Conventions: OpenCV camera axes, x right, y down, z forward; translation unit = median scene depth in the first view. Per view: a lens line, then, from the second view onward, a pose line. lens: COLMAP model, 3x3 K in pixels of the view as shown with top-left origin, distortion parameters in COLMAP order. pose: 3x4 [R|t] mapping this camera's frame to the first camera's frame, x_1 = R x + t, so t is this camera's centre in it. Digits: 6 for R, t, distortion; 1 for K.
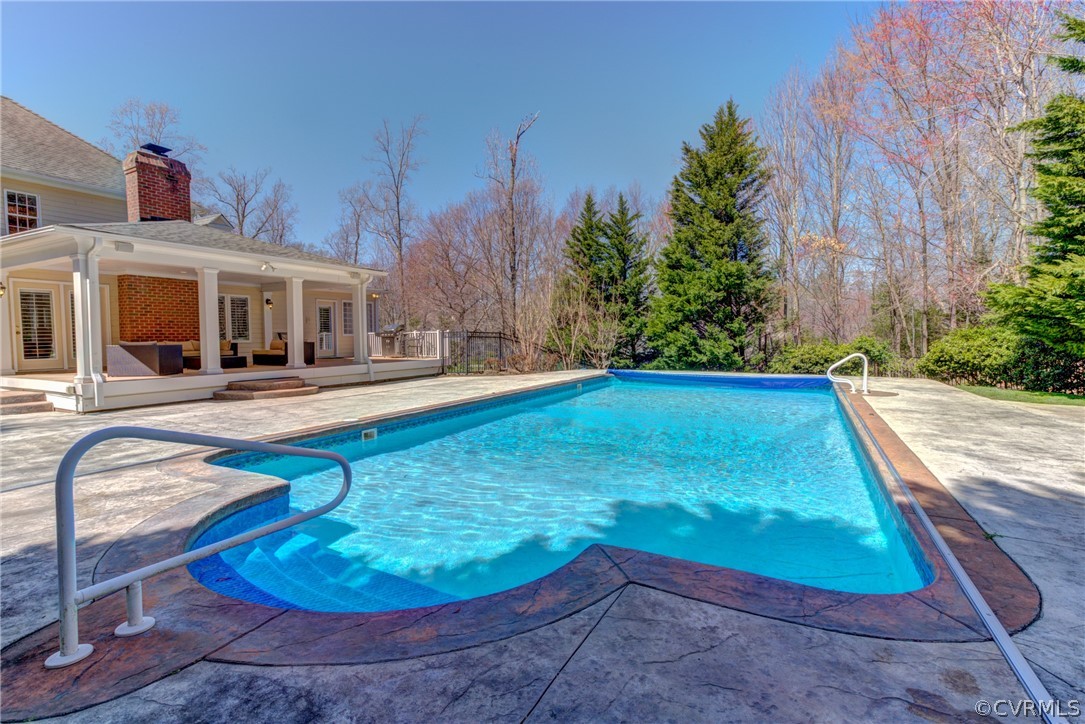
lens RADIAL K [[514.7, 0, 543.5], [0, 514.7, 365.7], [0, 0, 1]] dist [-0.035913, 0.032736]
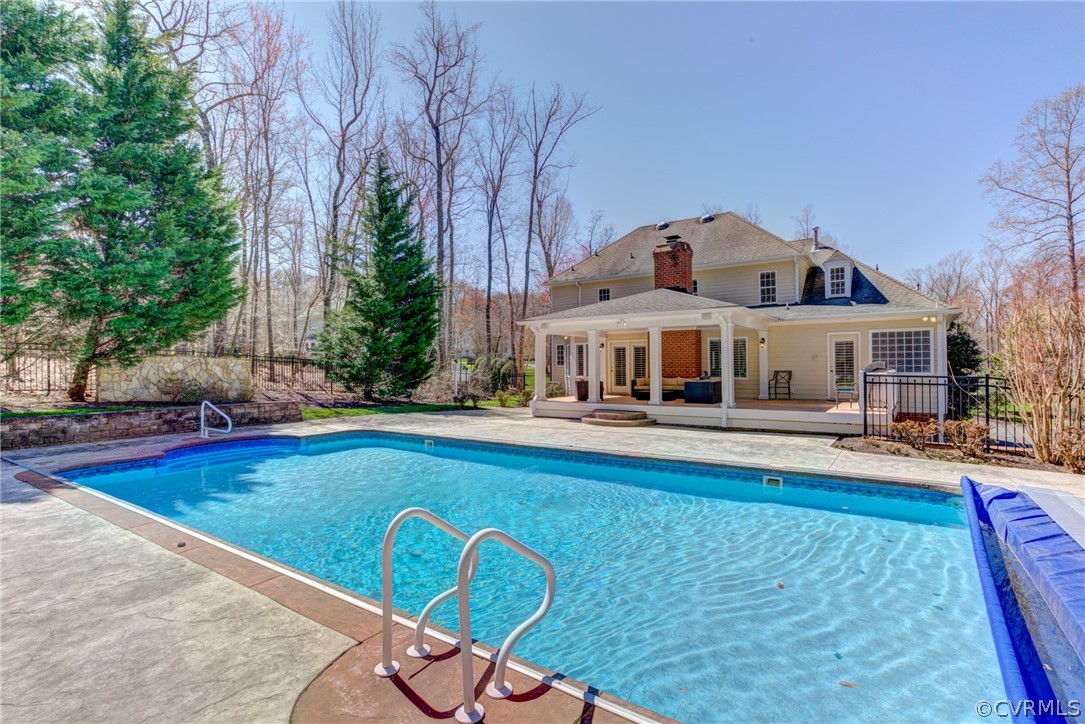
lens RADIAL K [[514.7, 0, 543.5], [0, 514.7, 365.7], [0, 0, 1]] dist [-0.035913, 0.032736]
pose [[-0.091884, 0.006595, -0.995748, 0.474211], [-0.049870, 0.998693, 0.011217, -0.056898], [0.994520, 0.050689, -0.091435, 0.579410]]
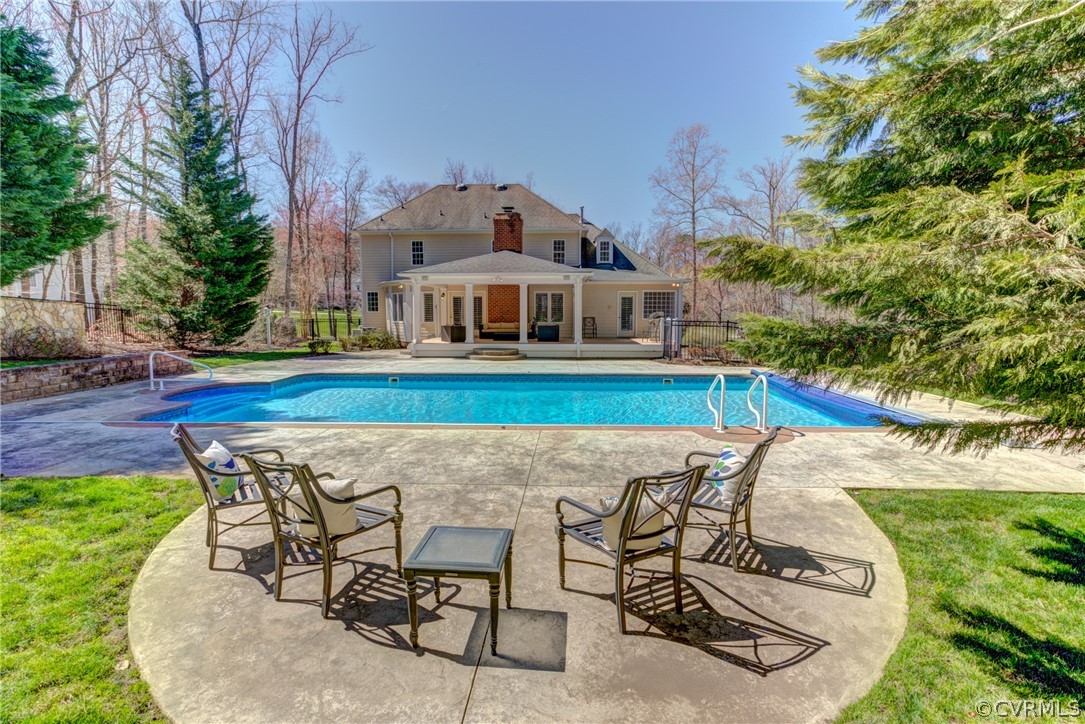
lens RADIAL K [[514.7, 0, 543.5], [0, 514.7, 365.7], [0, 0, 1]] dist [-0.035913, 0.032736]
pose [[0.458880, 0.102073, -0.882616, 0.610220], [-0.054402, 0.994743, 0.086756, -0.044217], [0.886831, 0.008205, 0.462020, 0.237010]]
